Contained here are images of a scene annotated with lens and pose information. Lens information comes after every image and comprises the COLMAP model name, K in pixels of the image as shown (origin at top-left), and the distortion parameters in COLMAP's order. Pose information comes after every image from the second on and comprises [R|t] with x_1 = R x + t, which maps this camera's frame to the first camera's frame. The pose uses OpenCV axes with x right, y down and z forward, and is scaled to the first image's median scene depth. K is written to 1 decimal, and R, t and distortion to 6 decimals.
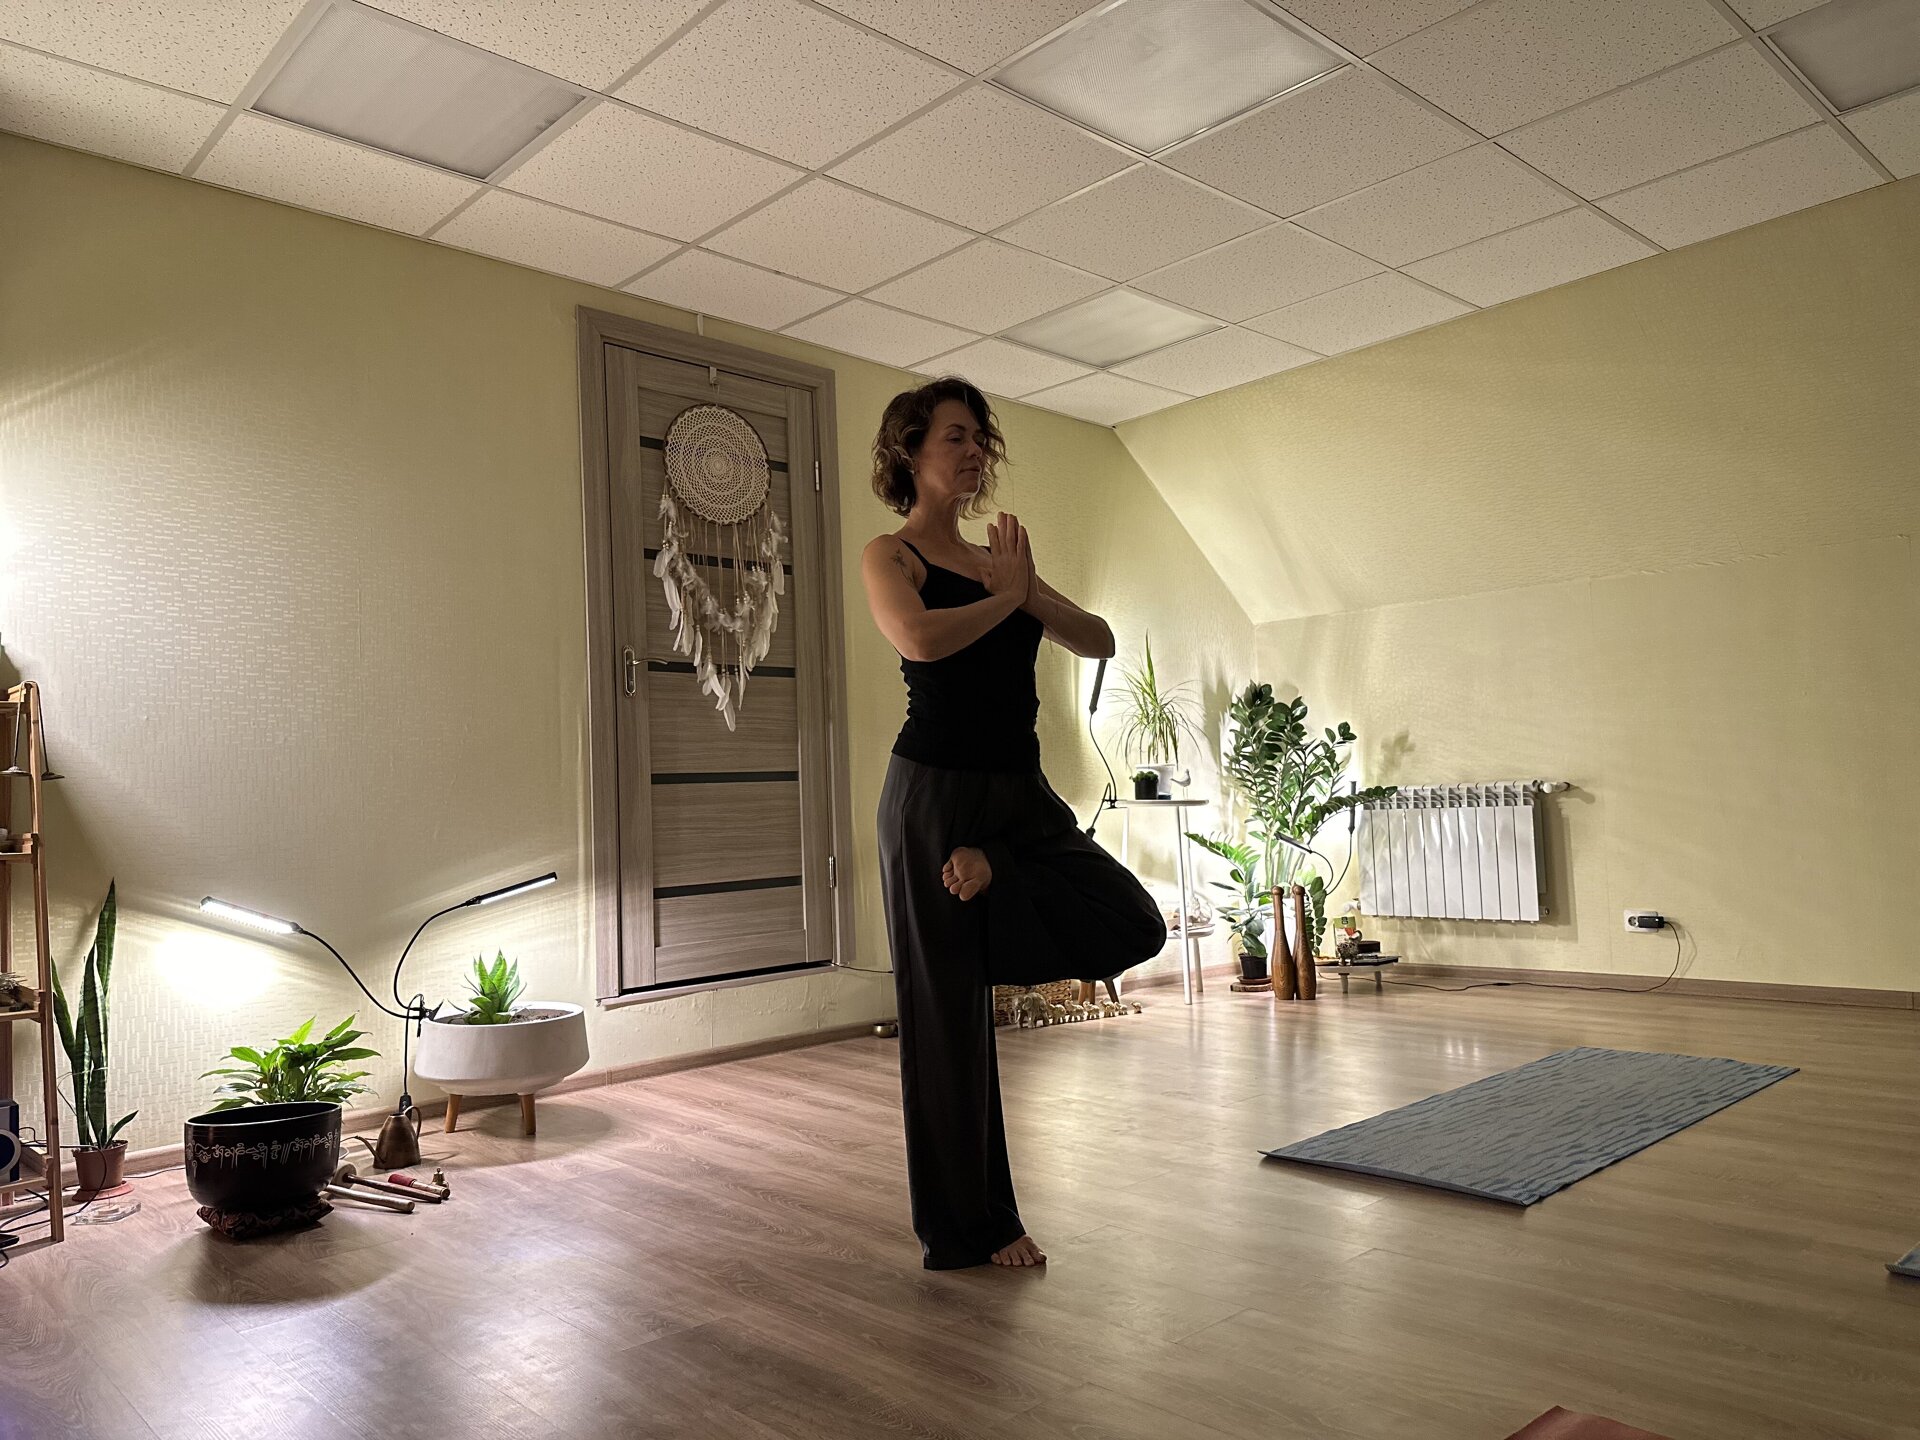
lens RADIAL K [[1352.4, 0, 969.8], [0, 1352.4, 725.4], [0, 0, 1]] dist [0.093184, -0.154560]
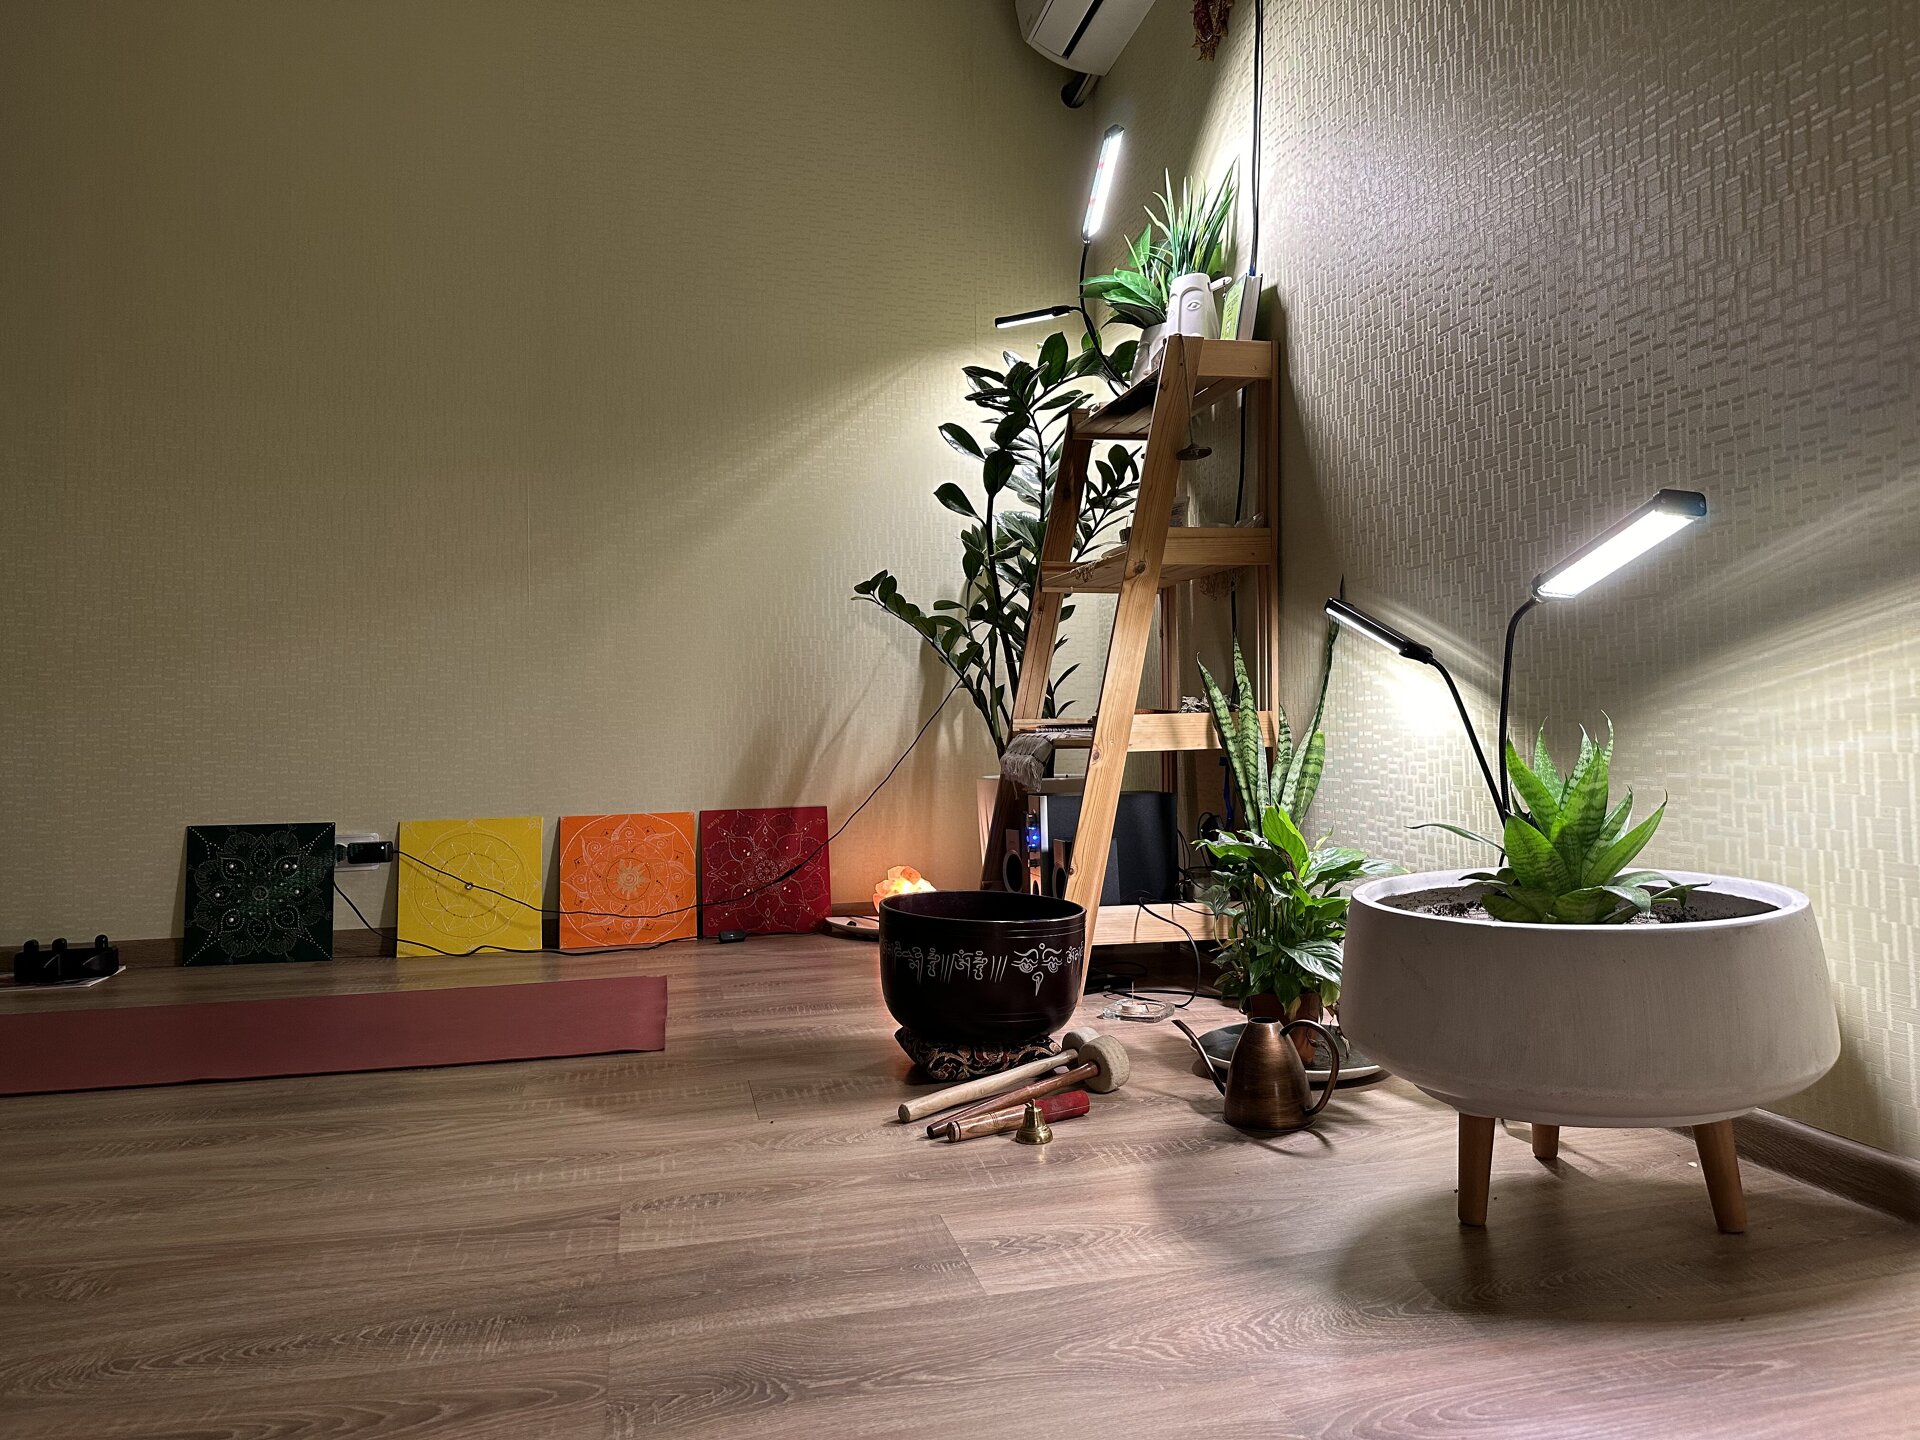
lens RADIAL K [[1352.4, 0, 969.8], [0, 1352.4, 725.4], [0, 0, 1]] dist [0.093184, -0.154560]
pose [[-0.517959, 0.022511, -0.855109, 0.036083], [0.096874, 0.994766, -0.032491, 0.133334], [0.849902, -0.099667, -0.517429, 0.844251]]
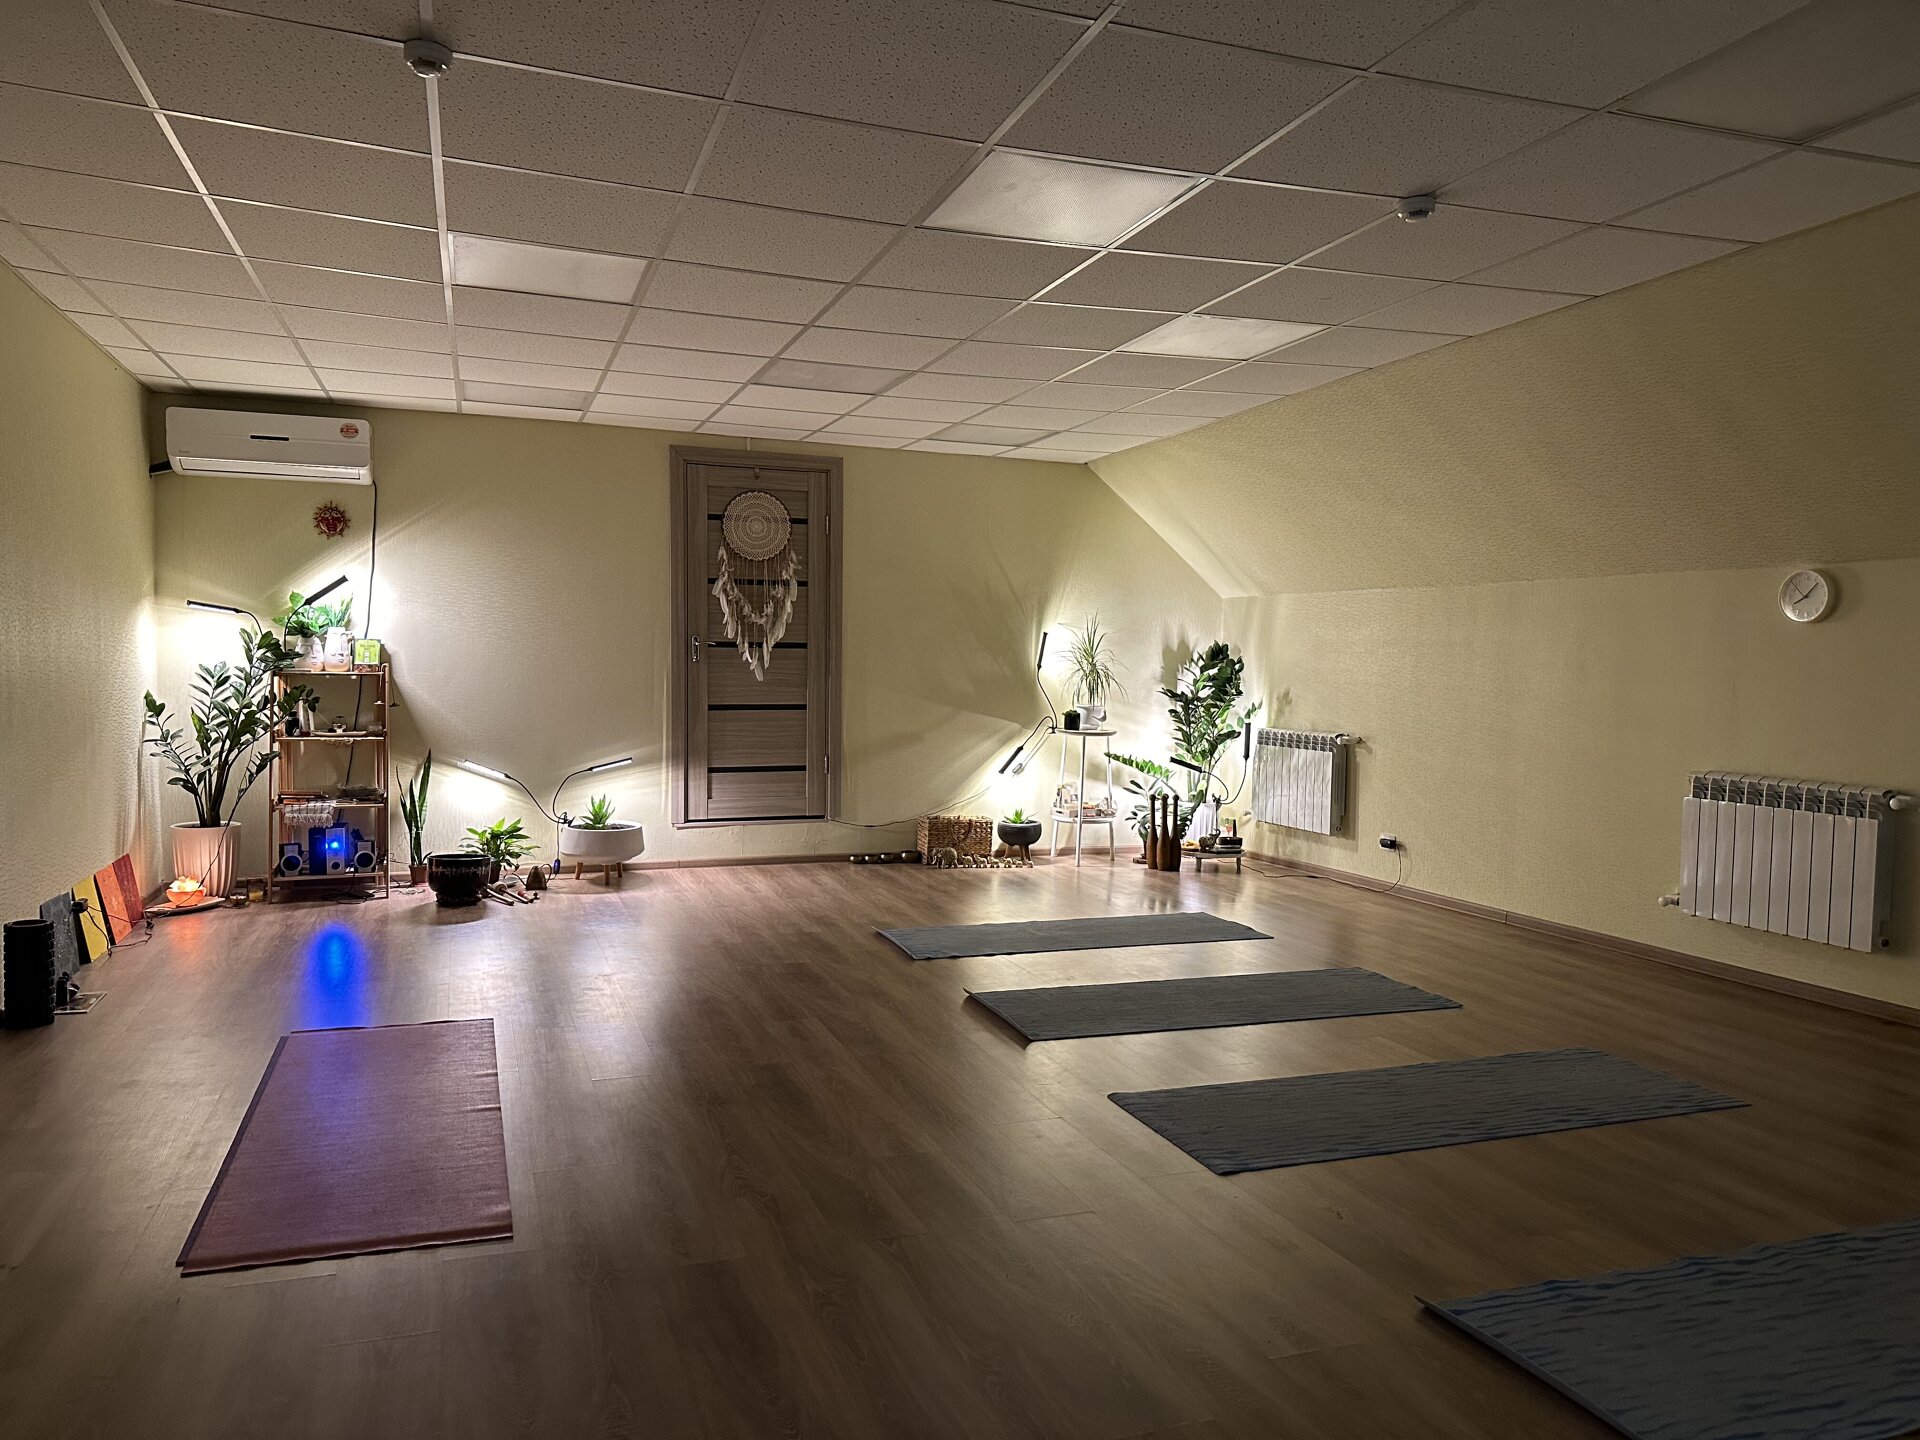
lens RADIAL K [[1352.4, 0, 969.8], [0, 1352.4, 725.4], [0, 0, 1]] dist [0.093184, -0.154560]
pose [[0.918252, 0.068750, -0.389984, 0.745757], [-0.023948, 0.992652, 0.118607, -0.150289], [0.395273, -0.099572, 0.913151, -0.484951]]
